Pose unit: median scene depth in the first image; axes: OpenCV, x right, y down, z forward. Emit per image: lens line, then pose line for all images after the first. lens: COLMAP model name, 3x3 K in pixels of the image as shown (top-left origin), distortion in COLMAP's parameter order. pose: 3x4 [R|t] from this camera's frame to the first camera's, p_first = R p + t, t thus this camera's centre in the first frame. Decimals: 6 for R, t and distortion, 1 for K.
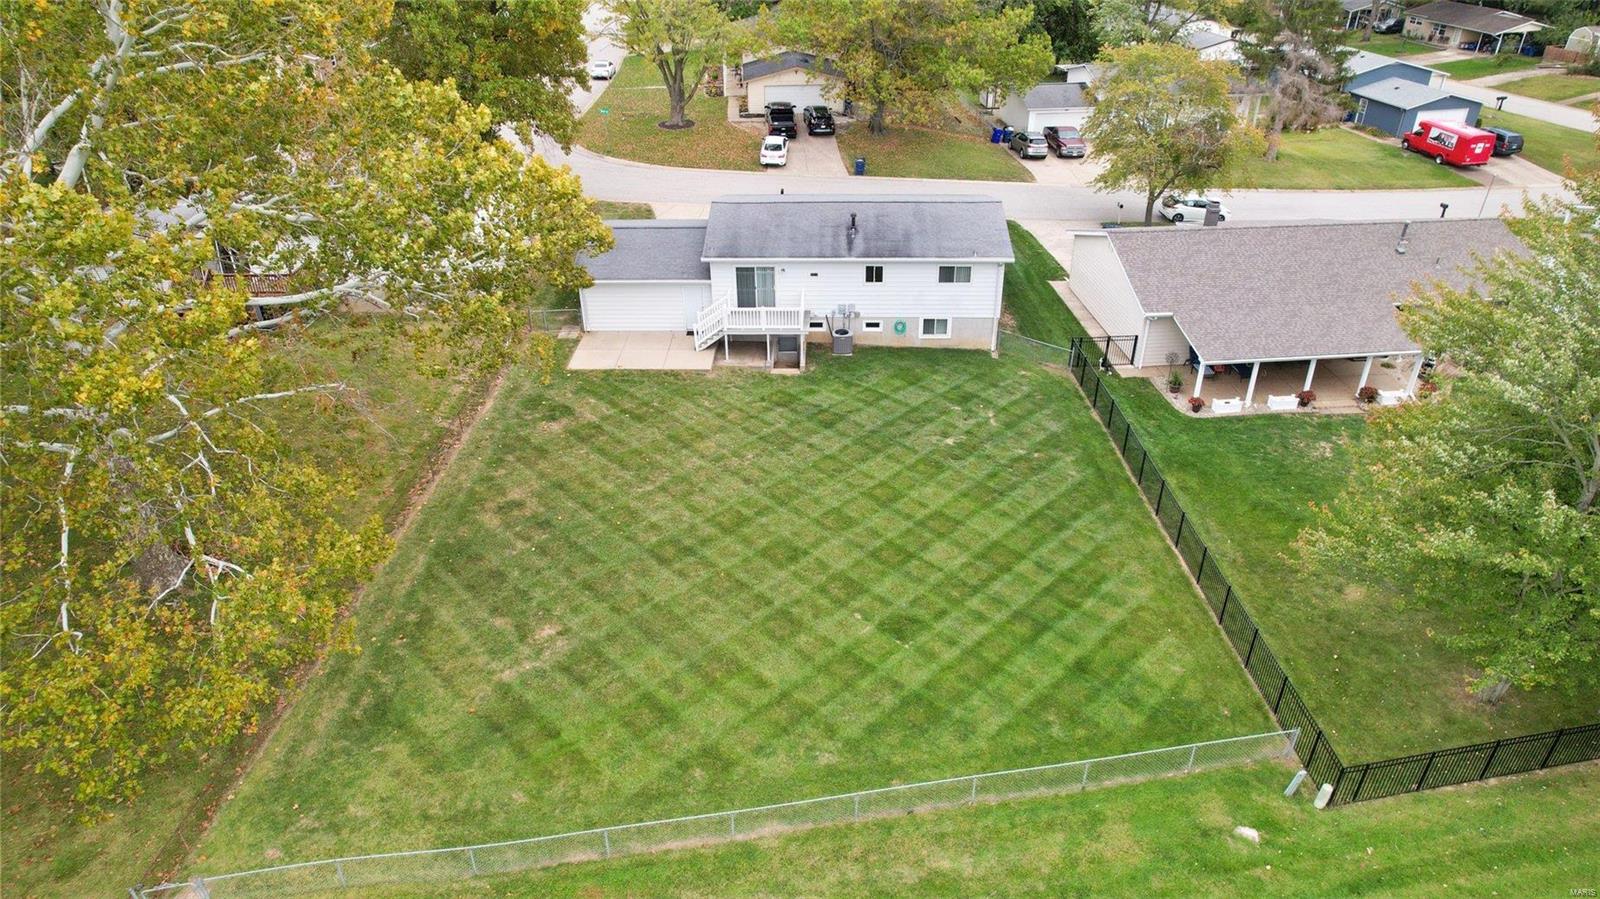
lens RADIAL K [[1021.0, 0, 807.0], [0, 1021.0, 457.2], [0, 0, 1]] dist [-0.060882, 0.041939]
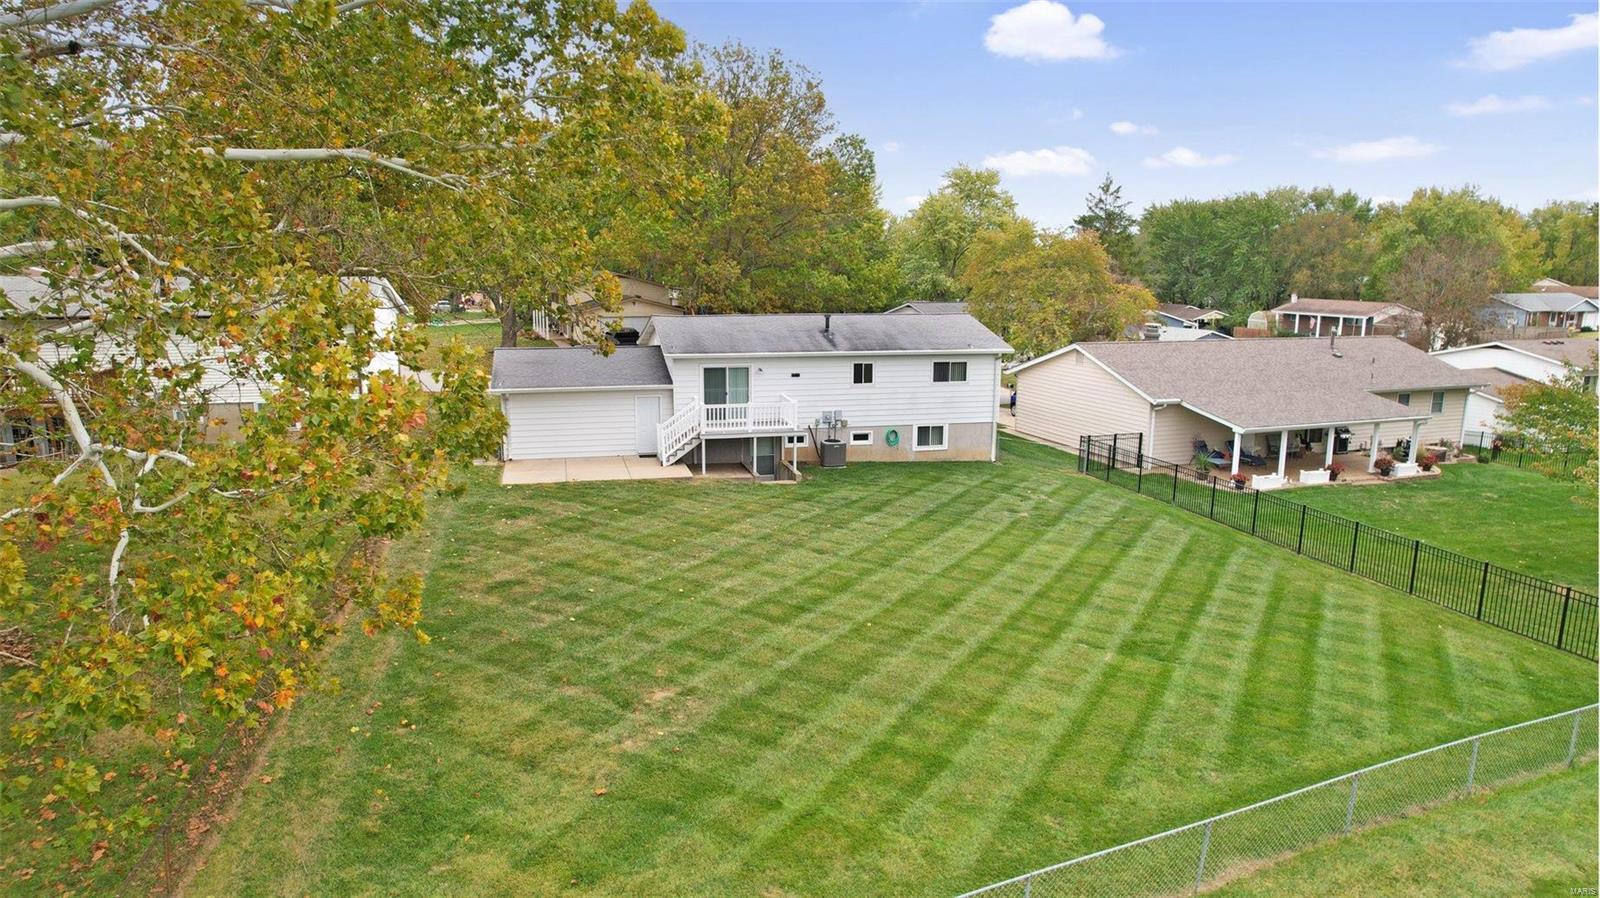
lens RADIAL K [[1021.0, 0, 807.0], [0, 1021.0, 456.7], [0, 0, 1]] dist [-0.060882, 0.041939]
pose [[0.961214, -0.036922, 0.273322, -0.218385], [0.129141, 0.935903, -0.327732, 0.163453], [-0.243703, 0.350318, 0.904371, 0.256065]]
